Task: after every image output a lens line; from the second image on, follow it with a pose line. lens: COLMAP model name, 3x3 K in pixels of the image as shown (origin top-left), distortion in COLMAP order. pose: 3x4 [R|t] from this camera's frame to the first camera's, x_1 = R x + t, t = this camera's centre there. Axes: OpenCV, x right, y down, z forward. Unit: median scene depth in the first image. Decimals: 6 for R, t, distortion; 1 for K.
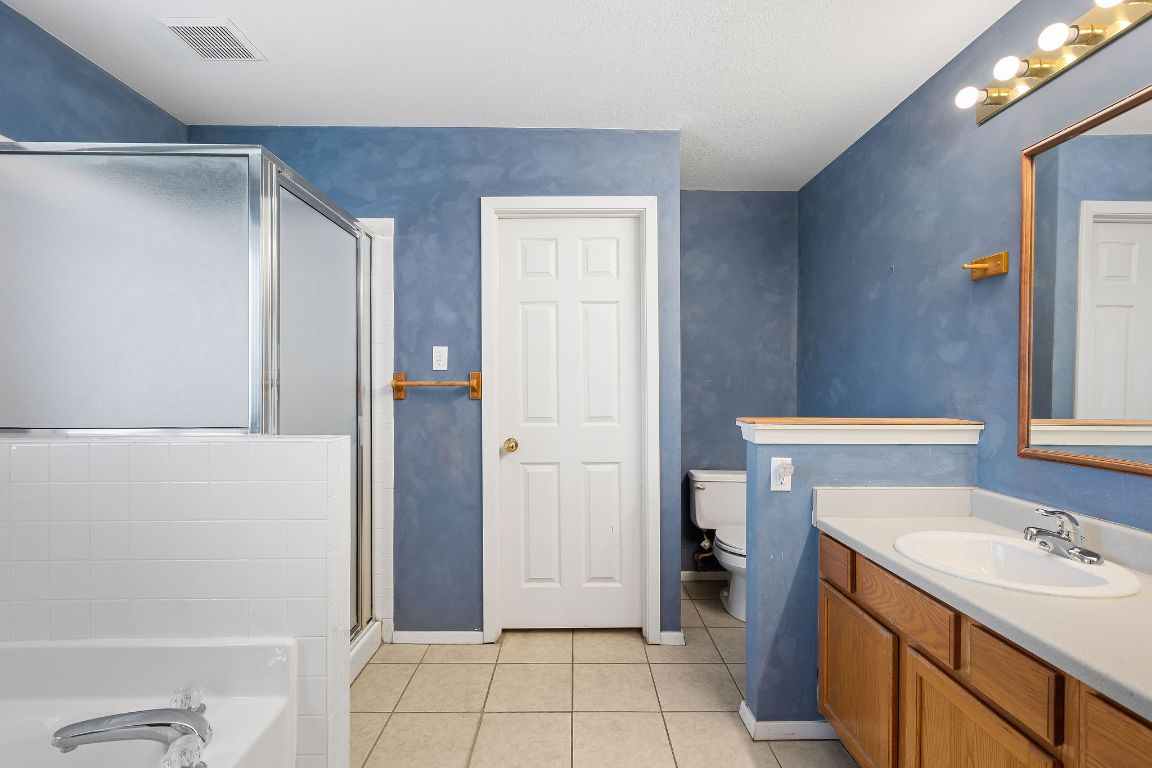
lens RADIAL K [[513.4, 0, 573.2], [0, 513.4, 385.5], [0, 0, 1]] dist [0.004546, -0.001307]
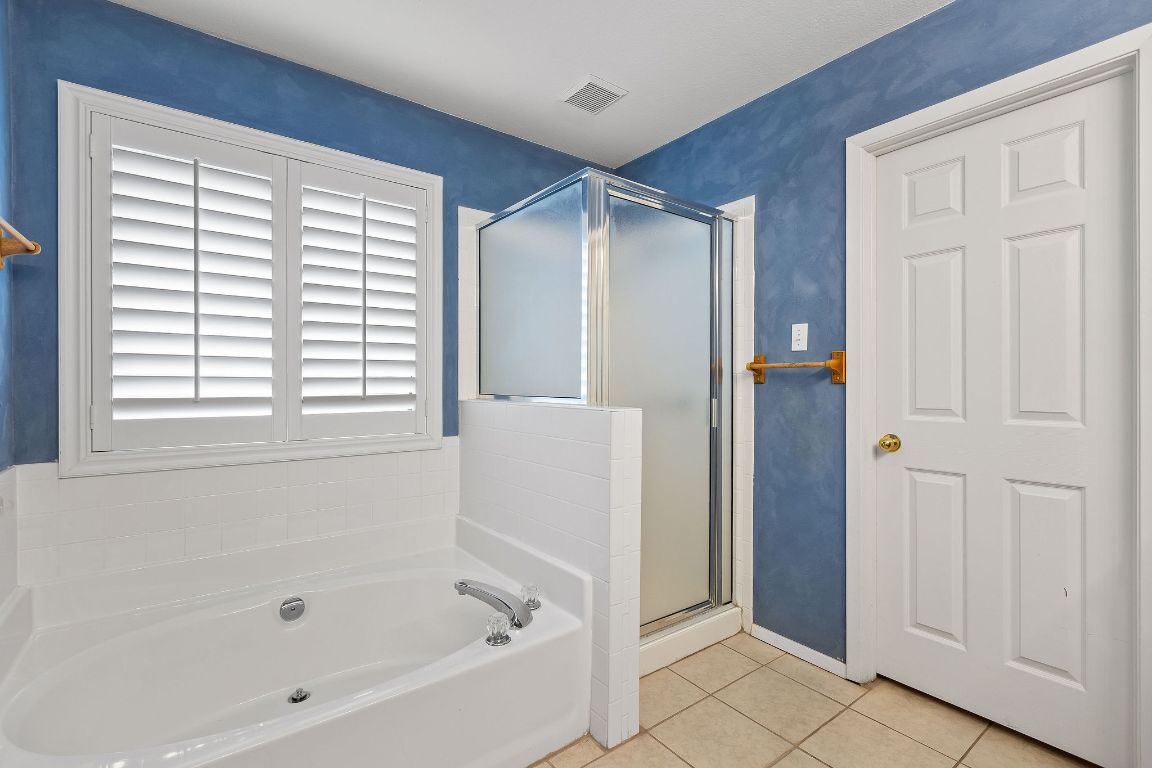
lens RADIAL K [[513.4, 0, 582.3], [0, 513.4, 386.7], [0, 0, 1]] dist [0.004546, -0.001307]
pose [[0.602680, 0.007450, -0.797948, 0.226557], [-0.004957, 0.999972, 0.005592, 0.029676], [0.797967, 0.000585, 0.602700, 0.161990]]
